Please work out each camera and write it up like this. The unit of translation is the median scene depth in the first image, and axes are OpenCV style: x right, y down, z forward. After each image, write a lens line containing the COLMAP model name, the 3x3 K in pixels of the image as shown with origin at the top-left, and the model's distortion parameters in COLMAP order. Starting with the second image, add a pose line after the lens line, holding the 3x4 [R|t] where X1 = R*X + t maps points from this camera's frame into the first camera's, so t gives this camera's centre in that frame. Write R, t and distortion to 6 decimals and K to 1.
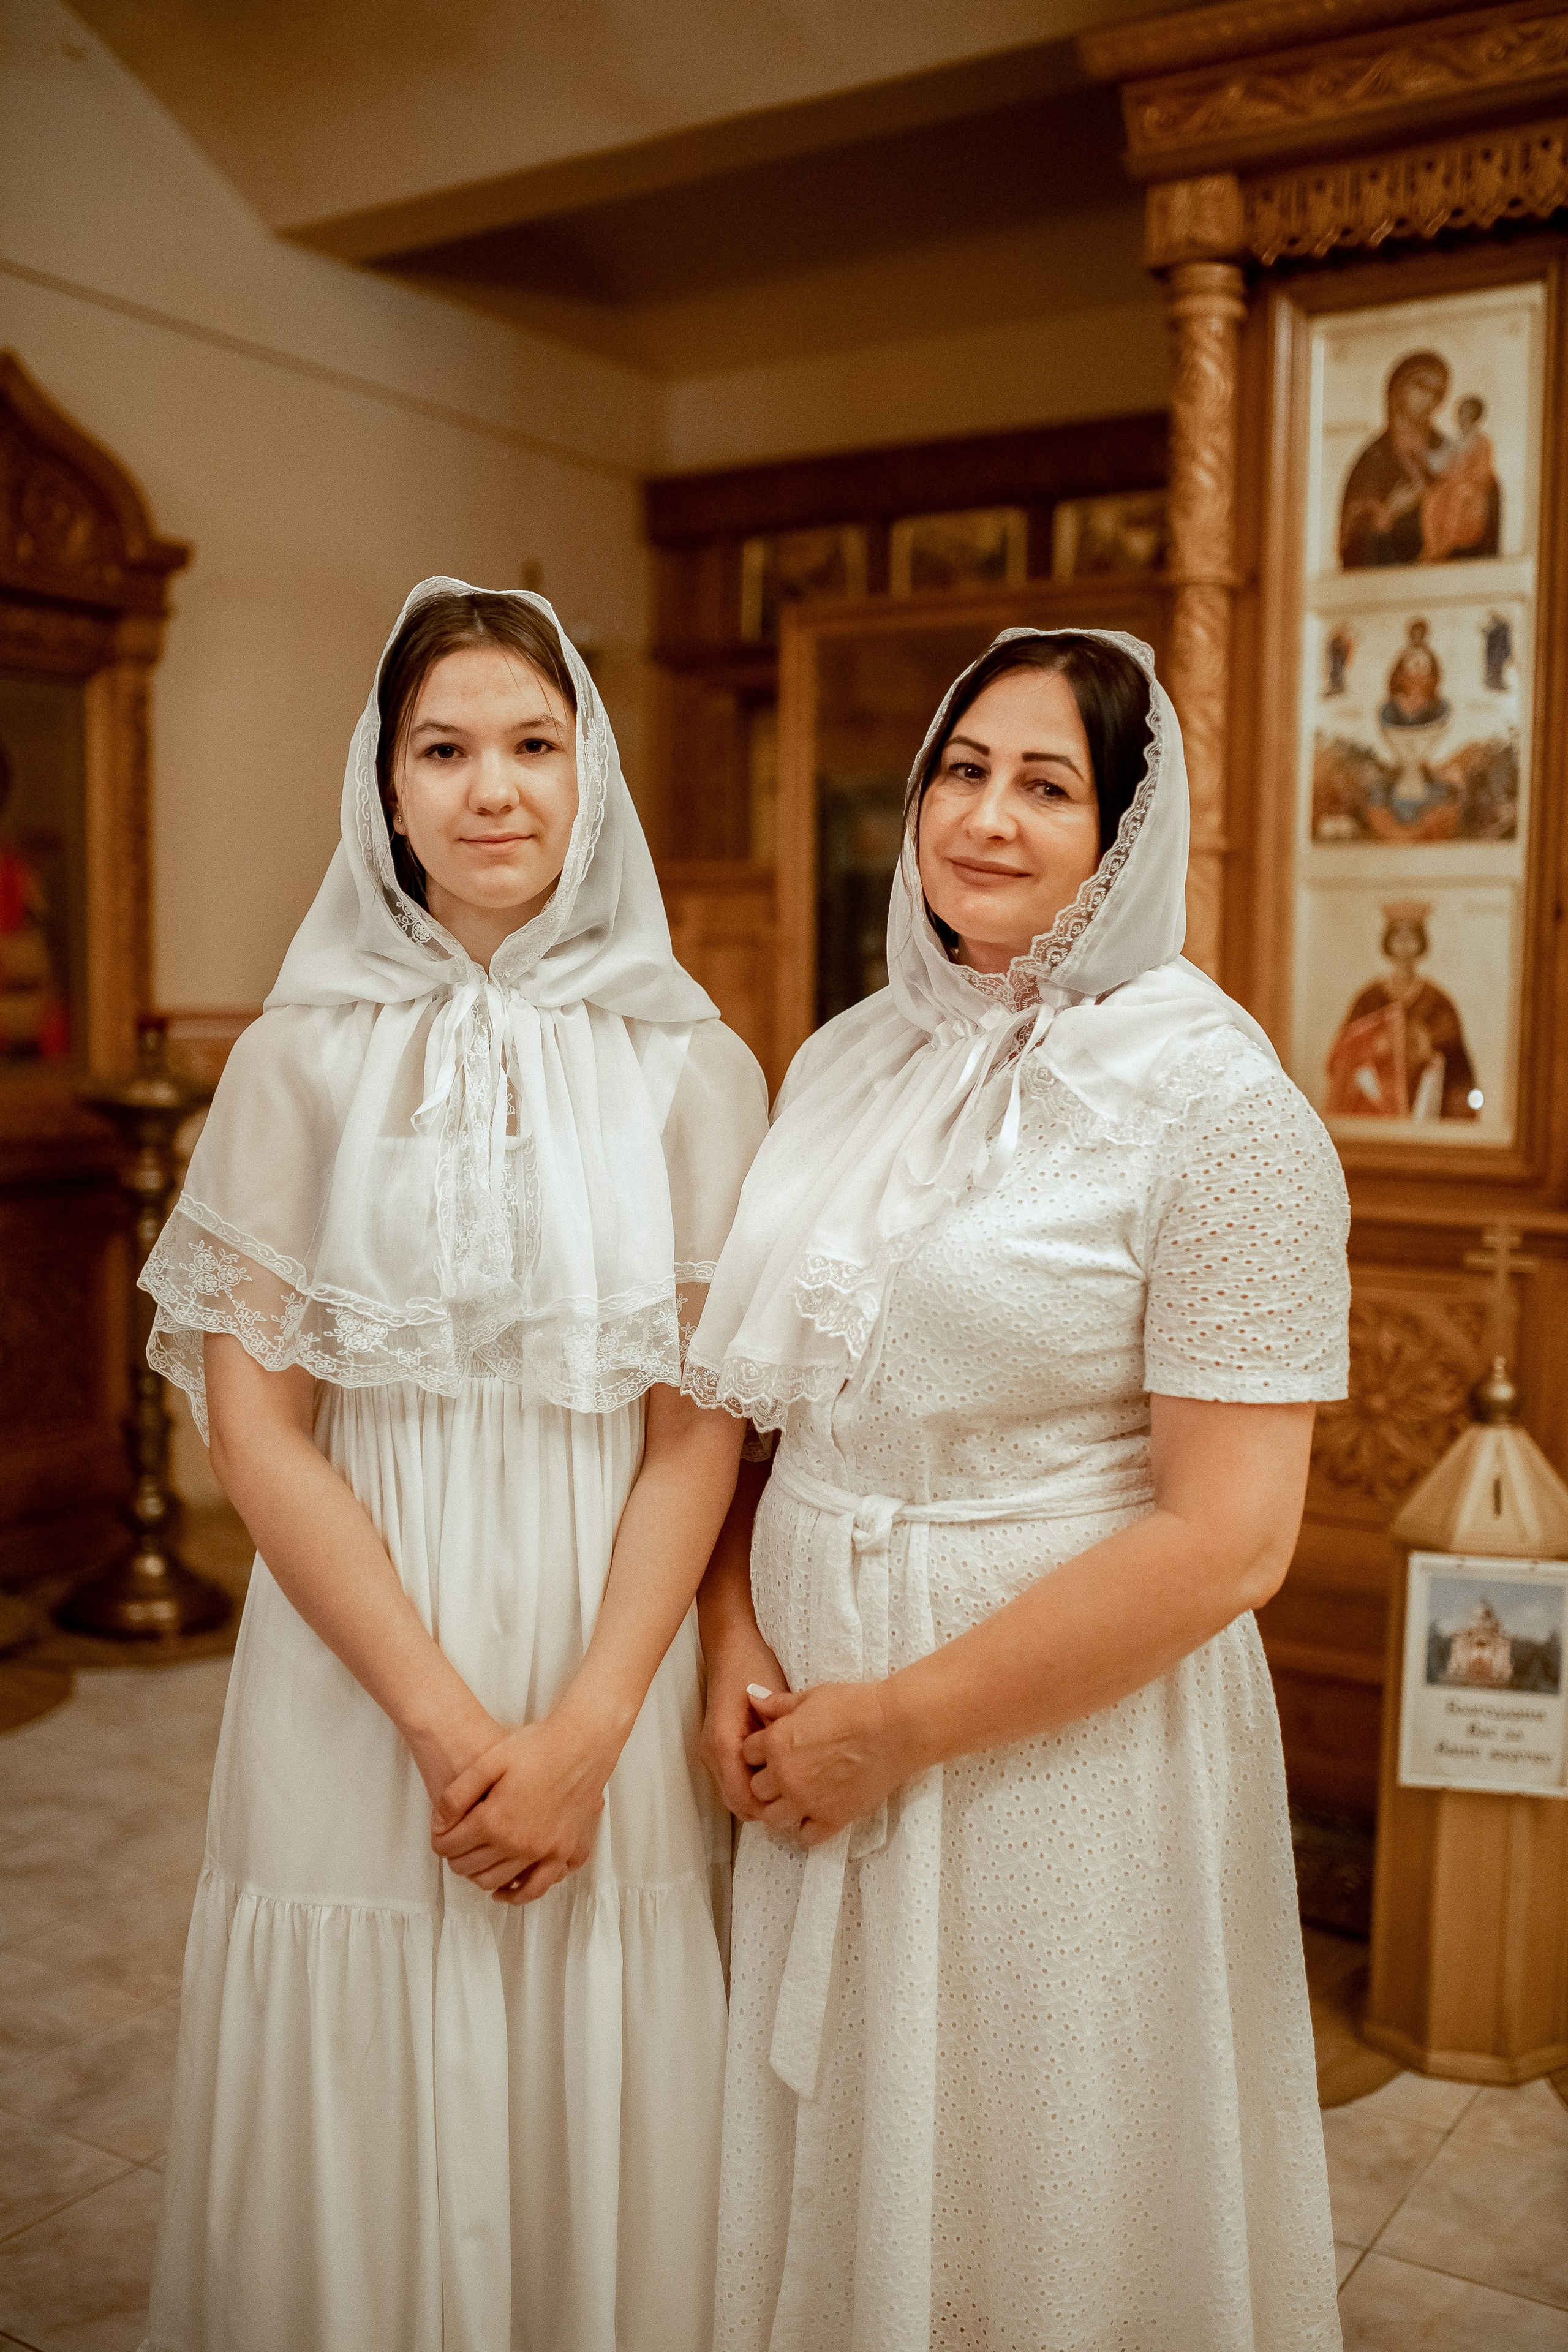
lens RADIAL K [[2376.5, 0, 786.0], [0, 2376.5, 1179.6], [0, 0, 1]] dist [-0.058532, 0.074497]
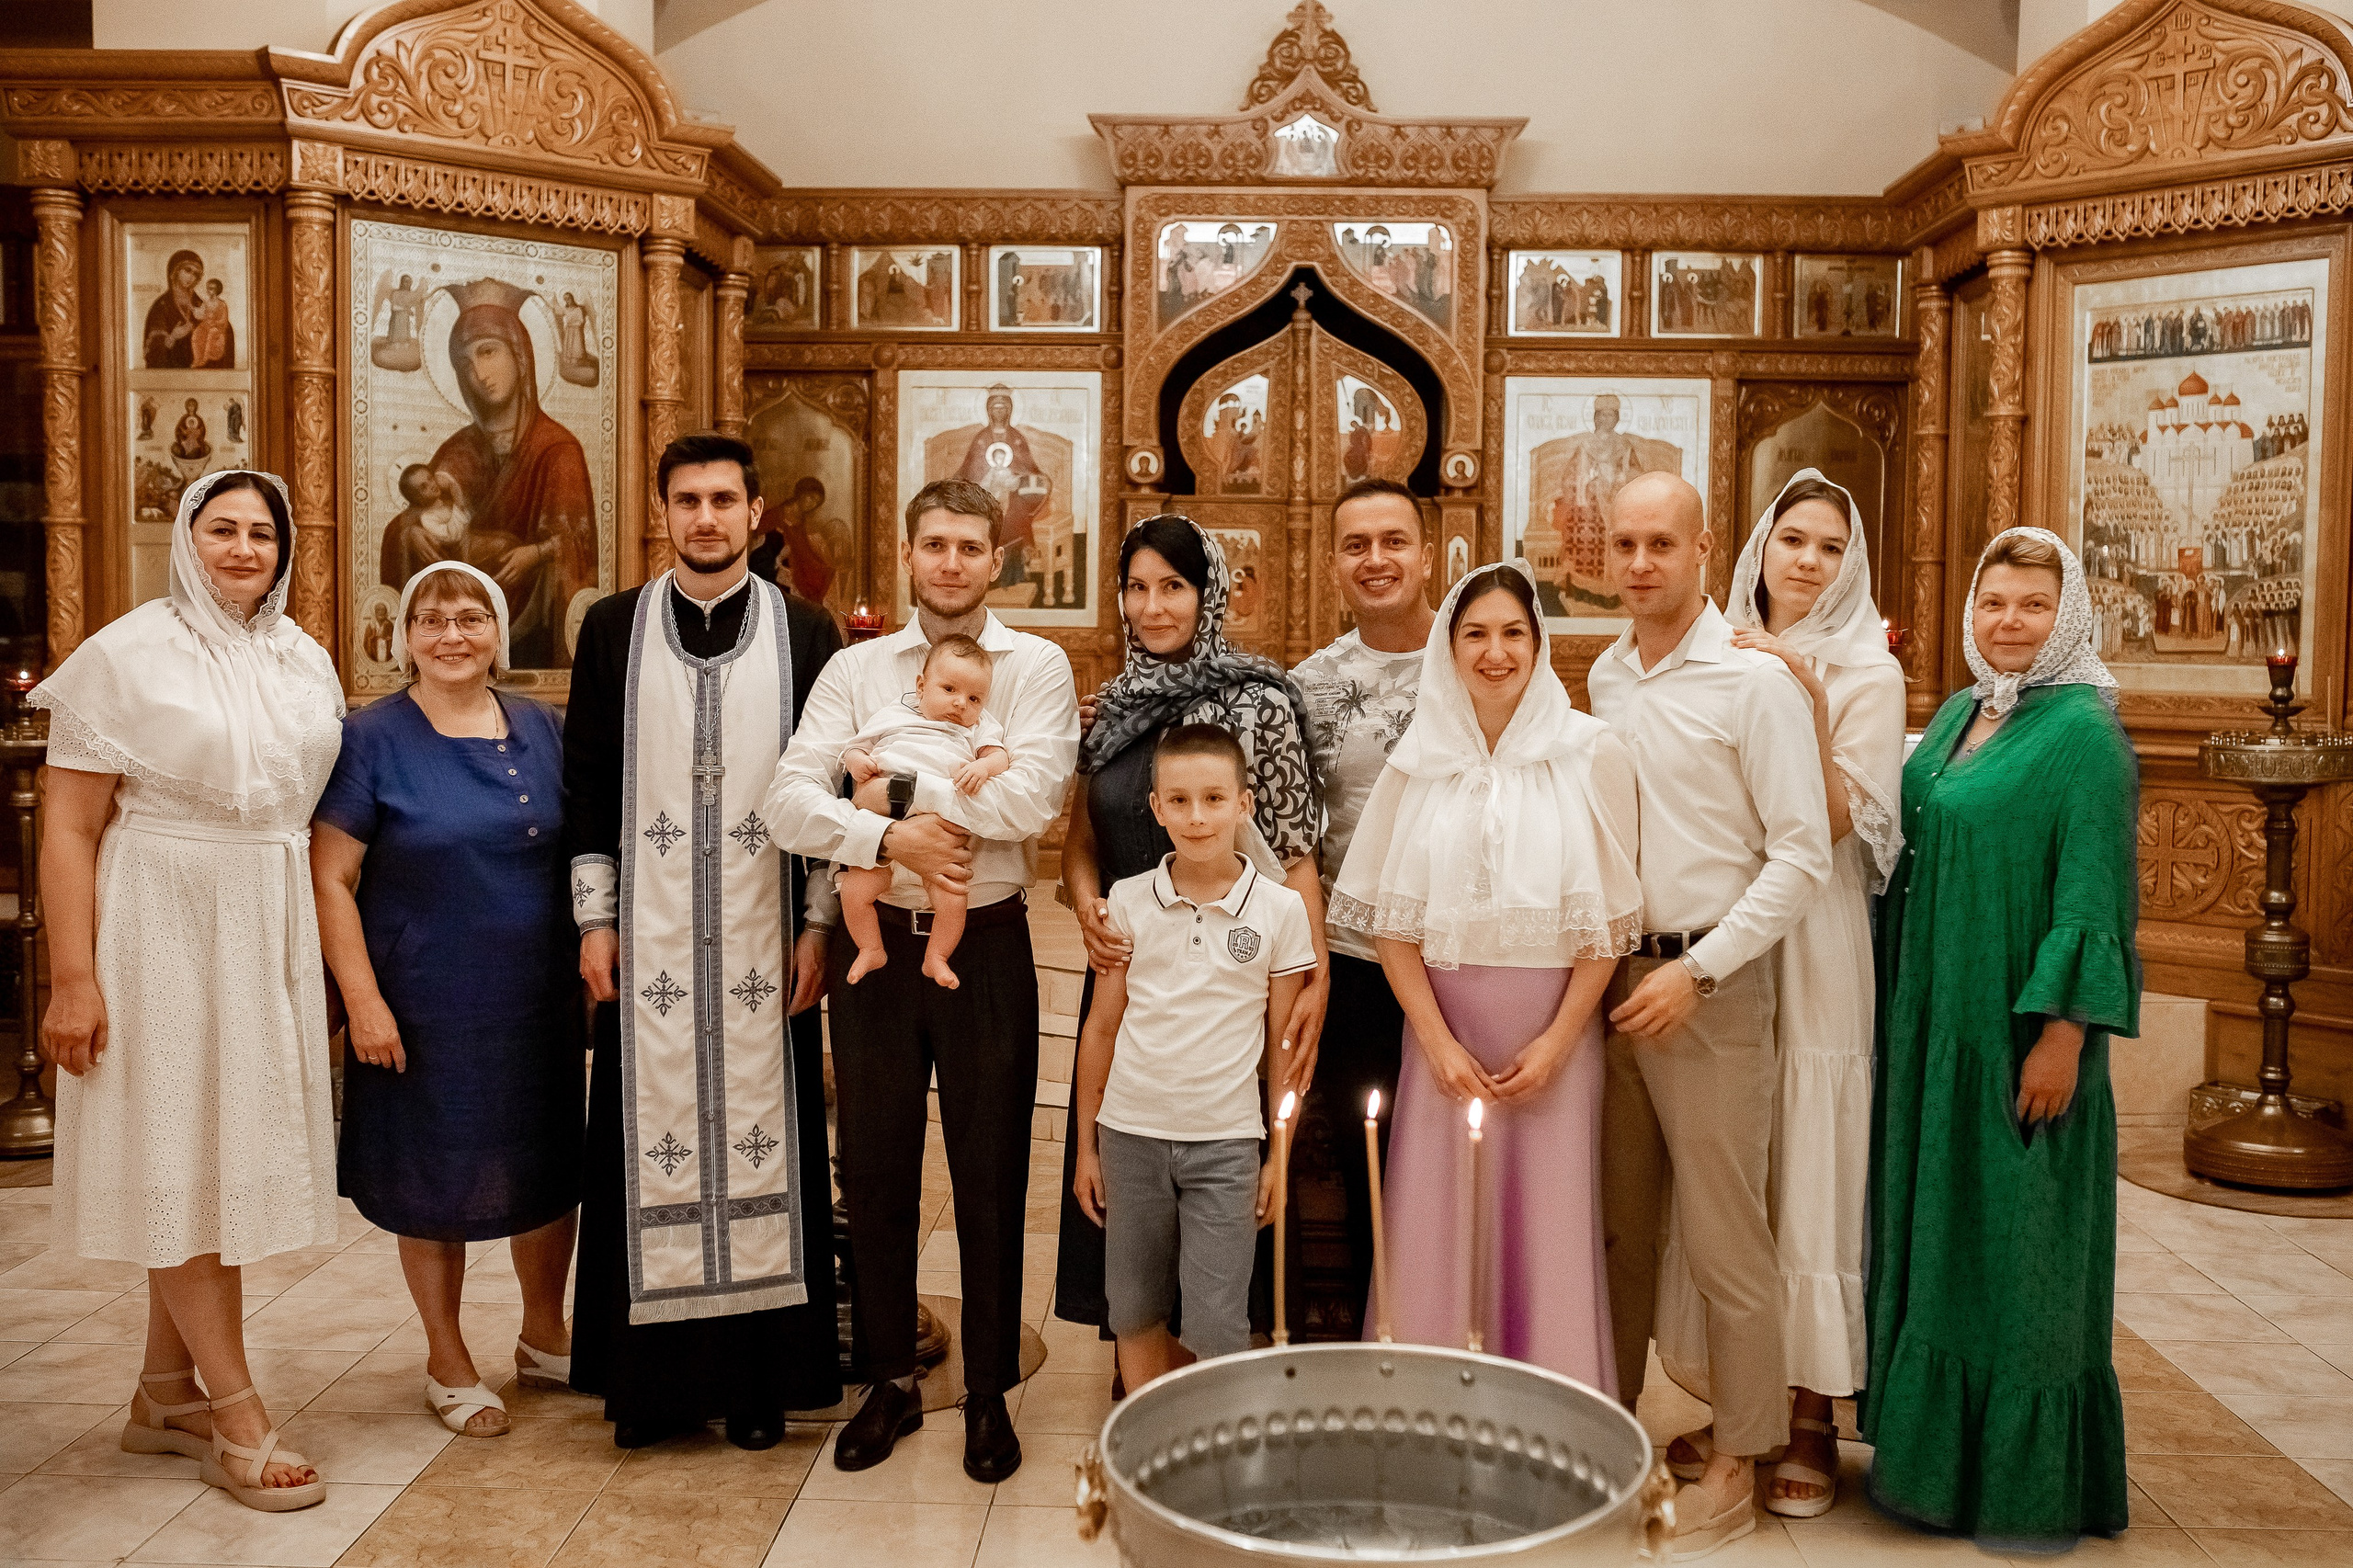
lens RADIAL K [[2262.3, 0, 1176.5], [0, 2262.3, 784.0], [0, 0, 1]] dist [-0.069843, 0.096148]
pose [[0.861090, -0.039558, 0.506911, 0.037240], [0.035304, 0.999214, 0.018005, 0.052220], [-0.507225, 0.002392, 0.861810, -0.849796]]
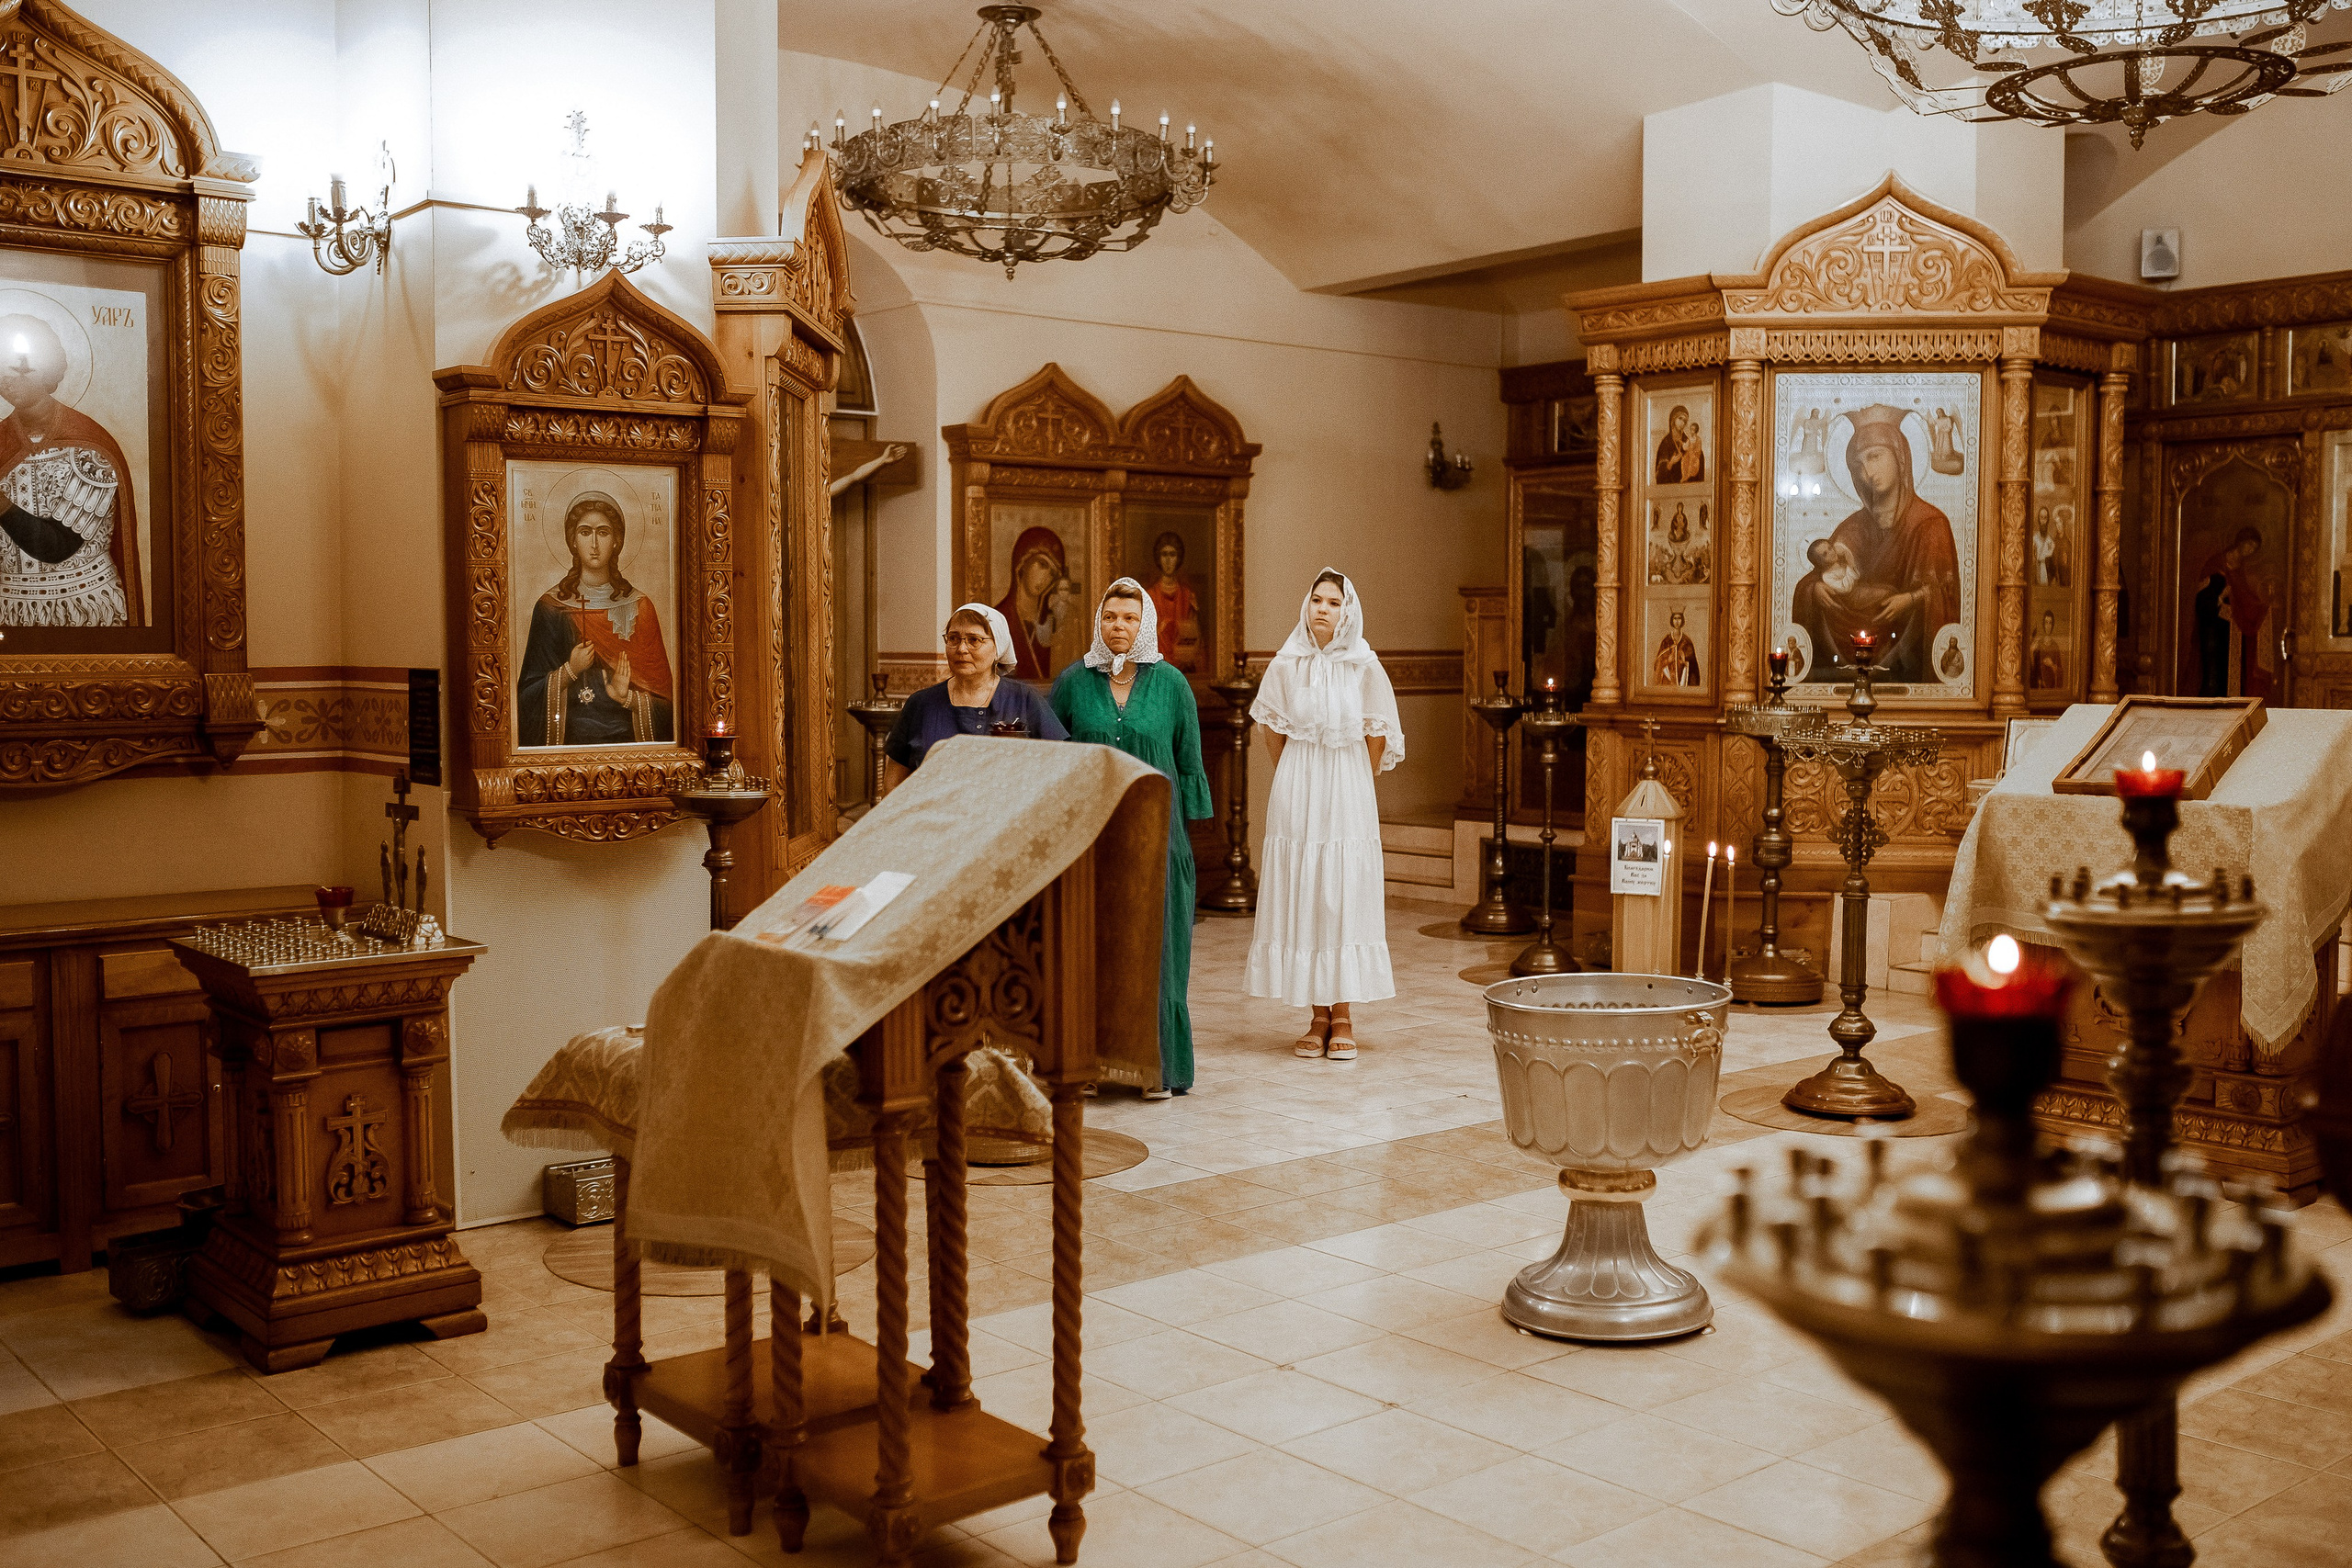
lens RADIAL K [[2261.2, 0, 1176.0], [0, 2261.2, 784.0], [0, 0, 1]] dist [-0.069843, 0.096148]
pose [[0.952574, 0.007192, -0.304222, 0.504564], [-0.011866, 0.999838, -0.013520, 0.130006], [0.304076, 0.016489, 0.952505, -1.647579]]
